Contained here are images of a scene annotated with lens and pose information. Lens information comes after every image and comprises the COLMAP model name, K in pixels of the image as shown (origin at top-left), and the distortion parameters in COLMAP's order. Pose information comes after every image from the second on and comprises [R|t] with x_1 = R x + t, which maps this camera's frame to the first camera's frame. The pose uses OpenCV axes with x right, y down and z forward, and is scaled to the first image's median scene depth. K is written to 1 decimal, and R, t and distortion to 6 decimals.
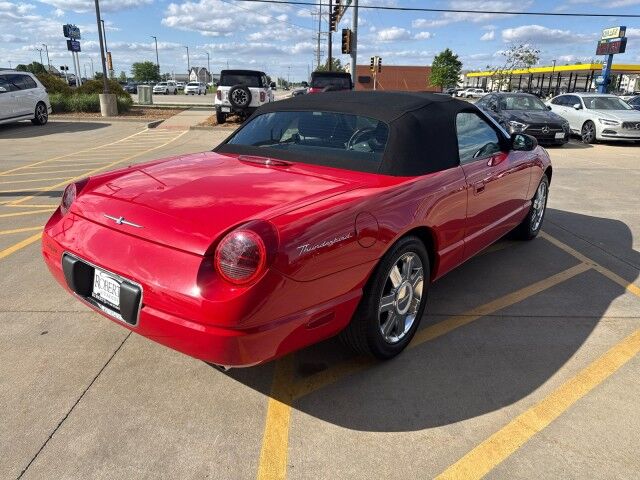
lens RADIAL K [[452.1, 0, 322.9], [0, 452.1, 239.7], [0, 0, 1]] dist [0.017432, -0.025642]
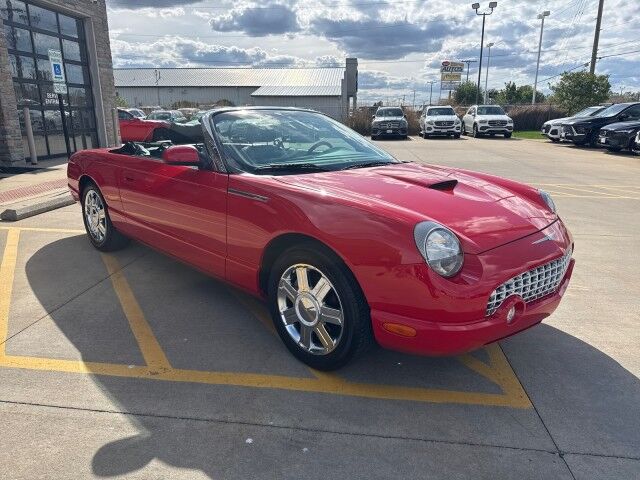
lens RADIAL K [[452.1, 0, 319.7], [0, 452.1, 240.4], [0, 0, 1]] dist [0.017432, -0.025642]
pose [[-0.115451, 0.245366, -0.962531, 0.281196], [-0.319645, 0.908291, 0.269879, -0.085255], [0.940478, 0.338826, -0.026433, 0.295061]]
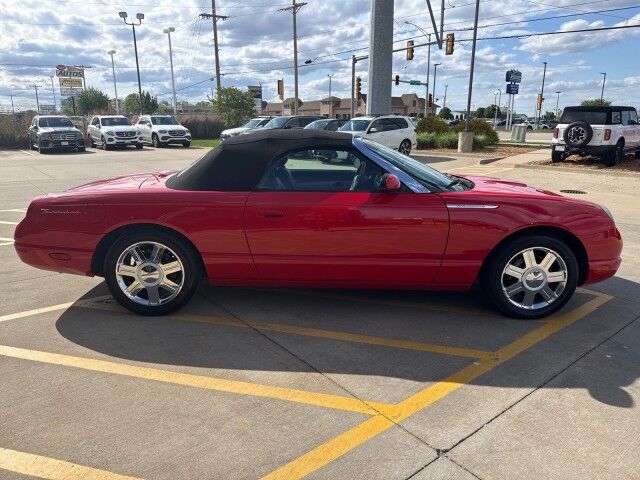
lens RADIAL K [[452.1, 0, 315.7], [0, 452.1, 238.8], [0, 0, 1]] dist [0.017432, -0.025642]
pose [[0.613423, 0.175964, -0.769902, 0.241392], [-0.237314, 0.970879, 0.032818, -0.022473], [0.753256, 0.162577, 0.637318, 0.071107]]
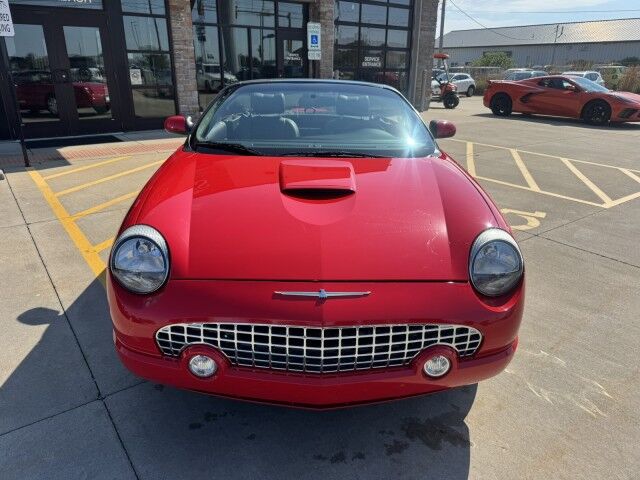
lens RADIAL K [[452.1, 0, 318.1], [0, 452.1, 236.5], [0, 0, 1]] dist [0.017432, -0.025642]
pose [[-0.783908, 0.183453, -0.593156, 0.185297], [-0.223035, 0.808377, 0.544777, -0.134955], [0.579434, 0.559349, -0.592776, 0.413880]]
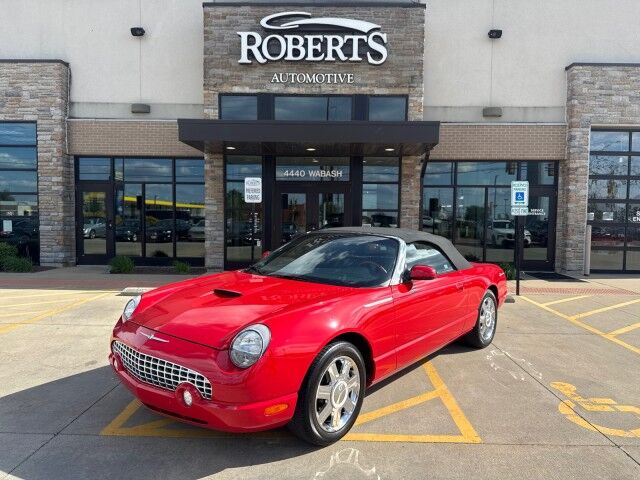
lens RADIAL K [[452.1, 0, 324.9], [0, 452.1, 249.9], [0, 0, 1]] dist [0.017432, -0.025642]
pose [[-0.998863, -0.036003, 0.031234, 0.057637], [-0.021533, 0.925483, 0.378177, -0.173773], [-0.042522, 0.377075, -0.925206, 0.513556]]
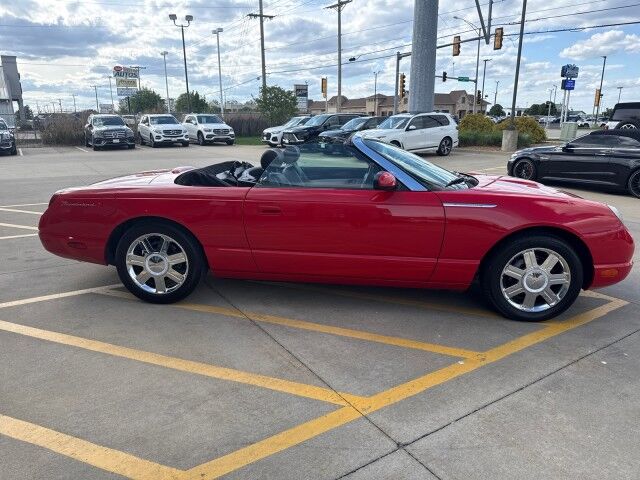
lens RADIAL K [[452.1, 0, 316.7], [0, 452.1, 239.9], [0, 0, 1]] dist [0.017432, -0.025642]
pose [[0.528541, 0.193587, -0.826540, 0.259379], [-0.254459, 0.965010, 0.063301, -0.027337], [0.809874, 0.176863, 0.559307, 0.087411]]
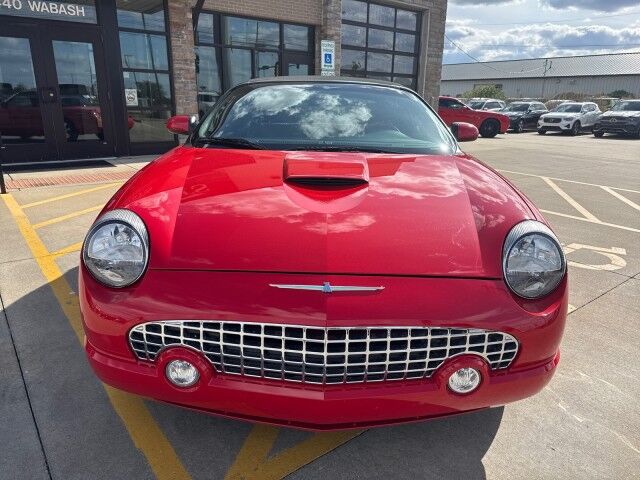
lens RADIAL K [[452.1, 0, 320.0], [0, 452.1, 243.7], [0, 0, 1]] dist [0.017432, -0.025642]
pose [[-0.799434, 0.141049, -0.583961, 0.176278], [-0.226912, 0.829145, 0.510910, -0.119890], [0.556252, 0.540947, -0.630841, 0.409754]]
